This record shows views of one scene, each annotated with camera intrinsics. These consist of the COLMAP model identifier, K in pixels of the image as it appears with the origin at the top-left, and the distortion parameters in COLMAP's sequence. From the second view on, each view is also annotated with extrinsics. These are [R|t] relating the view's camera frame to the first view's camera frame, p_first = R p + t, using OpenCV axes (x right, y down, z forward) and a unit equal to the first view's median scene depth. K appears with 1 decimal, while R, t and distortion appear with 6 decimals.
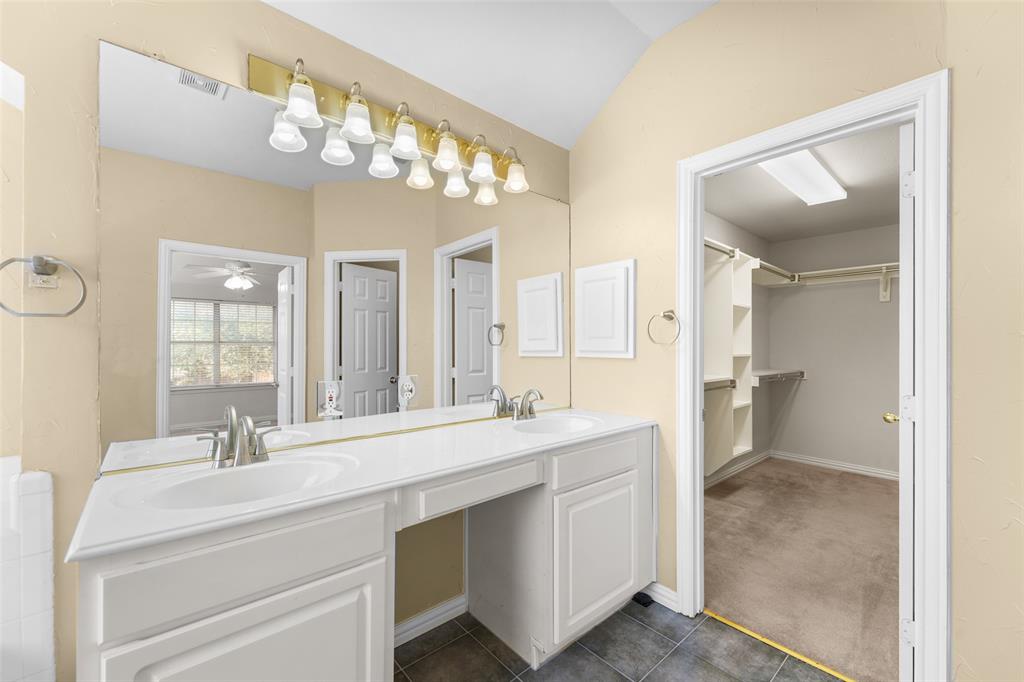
lens RADIAL K [[411.9, 0, 505.7], [0, 411.9, 347.5], [0, 0, 1]] dist [0.008110, 0.000011]
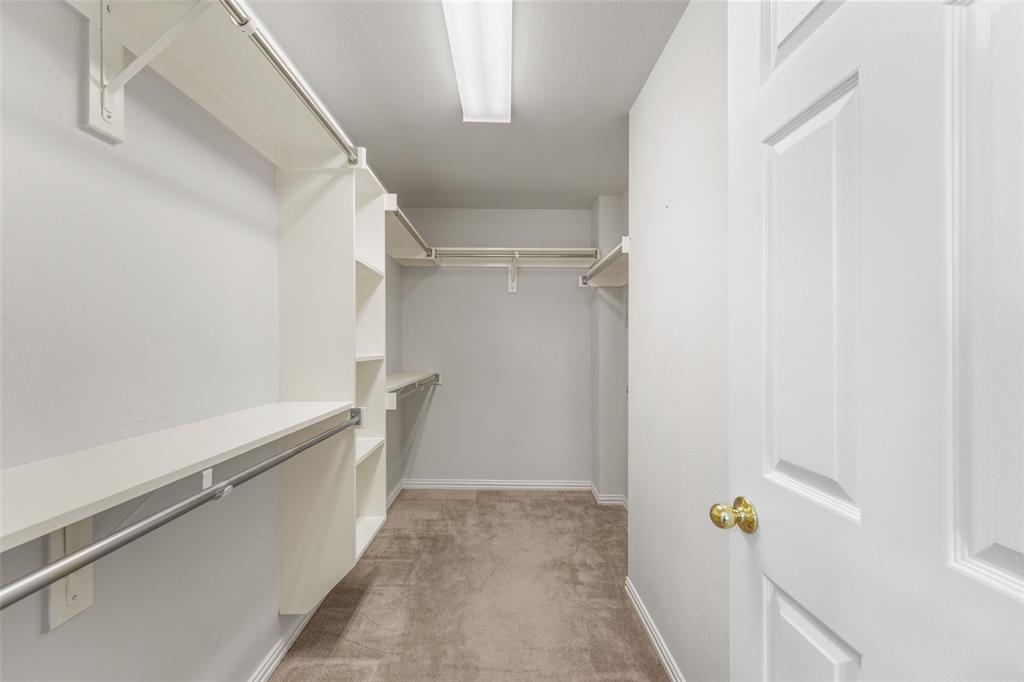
lens RADIAL K [[411.9, 0, 508.2], [0, 411.9, 344.8], [0, 0, 1]] dist [0.008110, 0.000011]
pose [[0.656699, -0.001824, 0.754151, 0.259026], [0.000637, 0.999998, 0.001864, 0.000222], [-0.754152, -0.000743, 0.656699, 0.466944]]
